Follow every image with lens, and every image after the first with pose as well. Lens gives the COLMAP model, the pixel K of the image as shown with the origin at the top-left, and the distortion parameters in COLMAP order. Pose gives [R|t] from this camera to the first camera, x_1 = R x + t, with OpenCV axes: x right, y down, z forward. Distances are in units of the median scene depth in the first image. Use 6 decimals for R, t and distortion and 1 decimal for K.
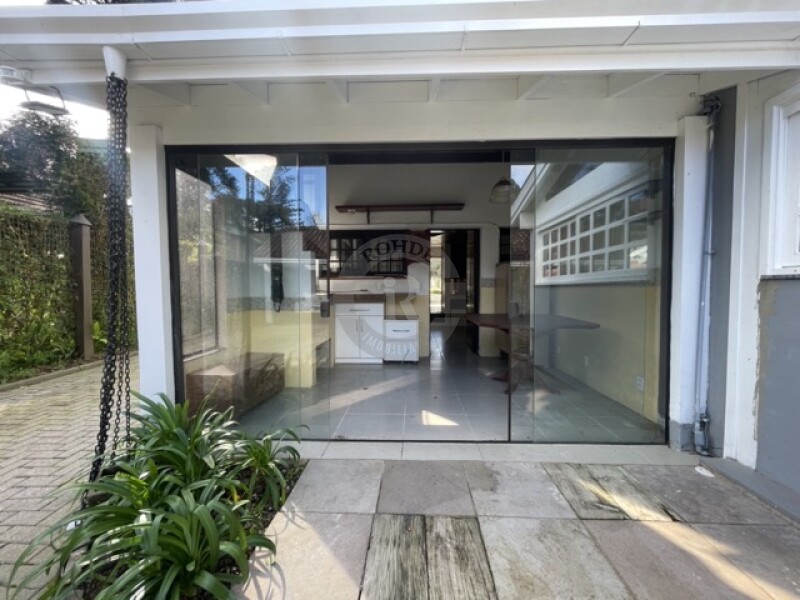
lens RADIAL K [[324.8, 0, 402.1], [0, 324.8, 299.3], [0, 0, 1]] dist [-0.003485, -0.000300]
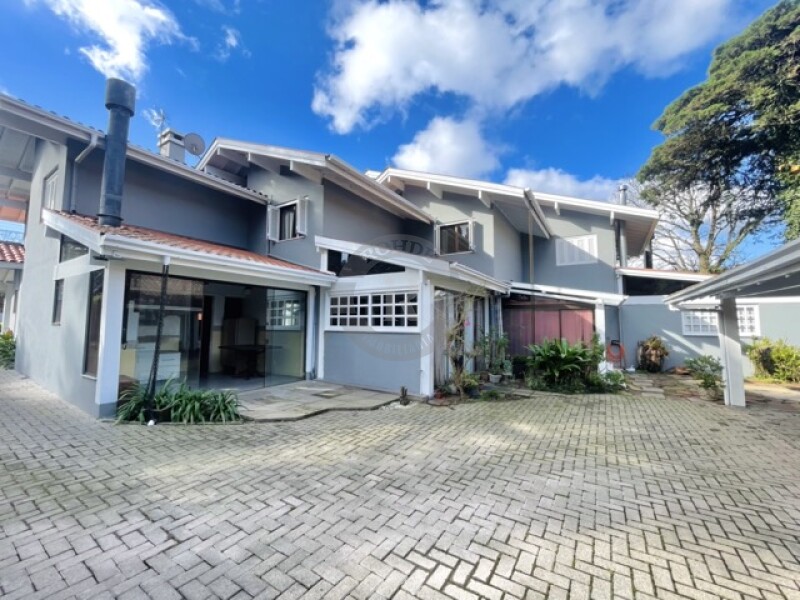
lens RADIAL K [[324.8, 0, 398.4], [0, 324.8, 298.2], [0, 0, 1]] dist [-0.003485, -0.000300]
pose [[0.507933, 0.067442, 0.858752, -1.758464], [0.020287, 0.995717, -0.090198, -0.080917], [-0.861158, 0.063237, 0.504389, -1.700338]]
